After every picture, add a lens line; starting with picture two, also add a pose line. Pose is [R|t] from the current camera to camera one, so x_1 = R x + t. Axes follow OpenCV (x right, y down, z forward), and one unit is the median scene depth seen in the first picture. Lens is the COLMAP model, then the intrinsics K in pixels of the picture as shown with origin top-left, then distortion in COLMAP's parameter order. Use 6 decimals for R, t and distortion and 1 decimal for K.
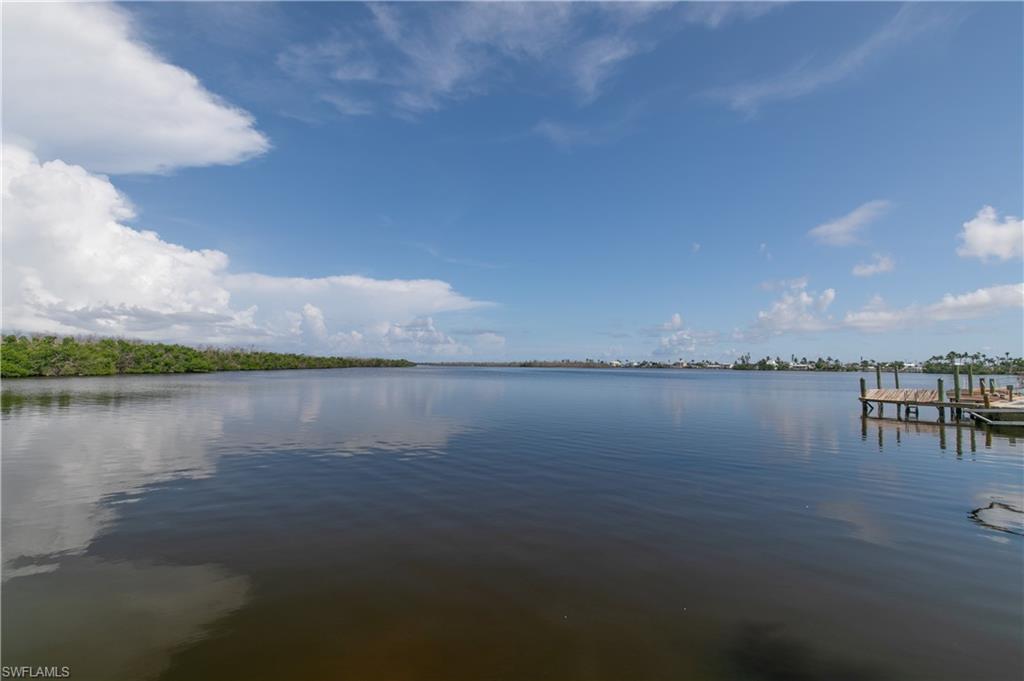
lens RADIAL K [[463.2, 0, 514.4], [0, 463.2, 335.2], [0, 0, 1]] dist [0.008391, -0.000130]
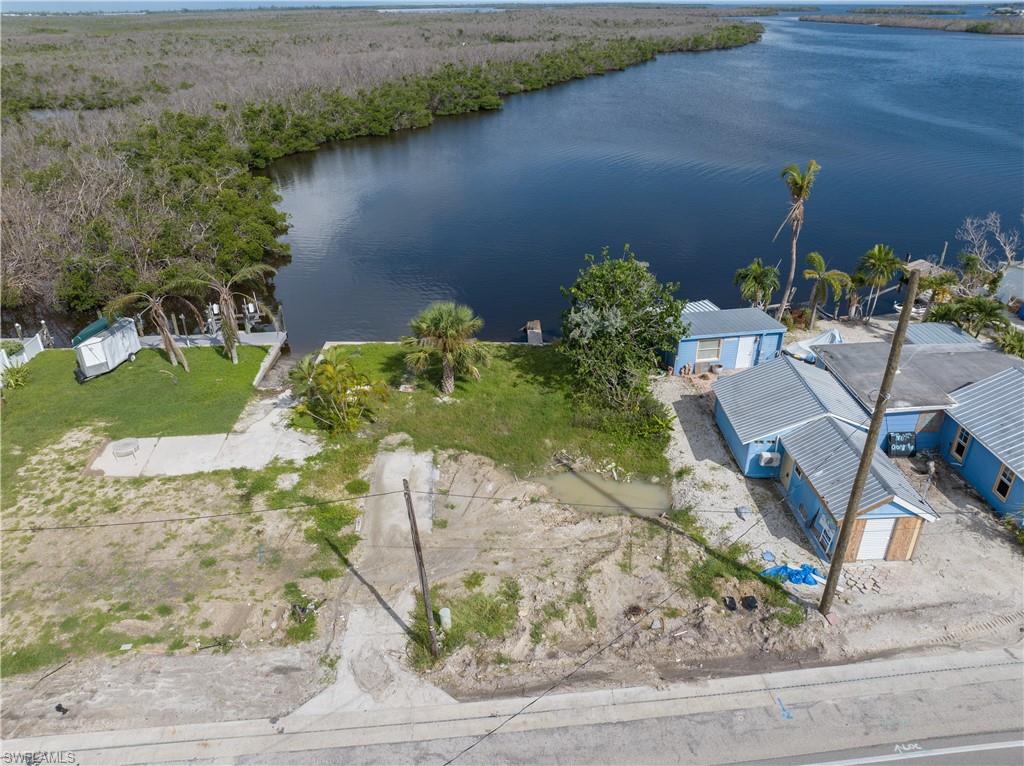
lens RADIAL K [[722.3, 0, 507.3], [0, 722.3, 381.9], [0, 0, 1]] dist [-0.039627, 0.001011]
pose [[0.855409, 0.224186, -0.466923, 0.121641], [0.053385, 0.858514, 0.510004, -0.115620], [0.515195, -0.461188, 0.722412, -0.213884]]
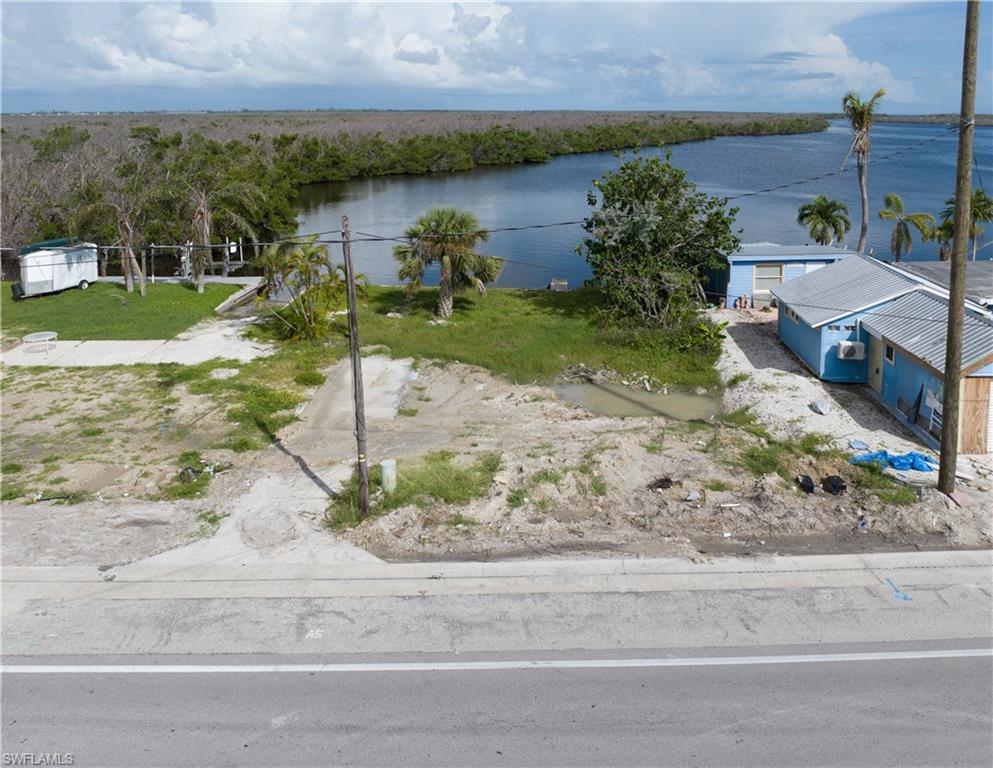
lens RADIAL K [[807.2, 0, 512.1], [0, 807.2, 208.9], [0, 0, 1]] dist [-0.030000, -0.000890]
pose [[0.820513, 0.058880, -0.568588, 0.130139], [0.044312, 0.985136, 0.165960, -0.058054], [0.569908, -0.161367, 0.805708, -0.212751]]
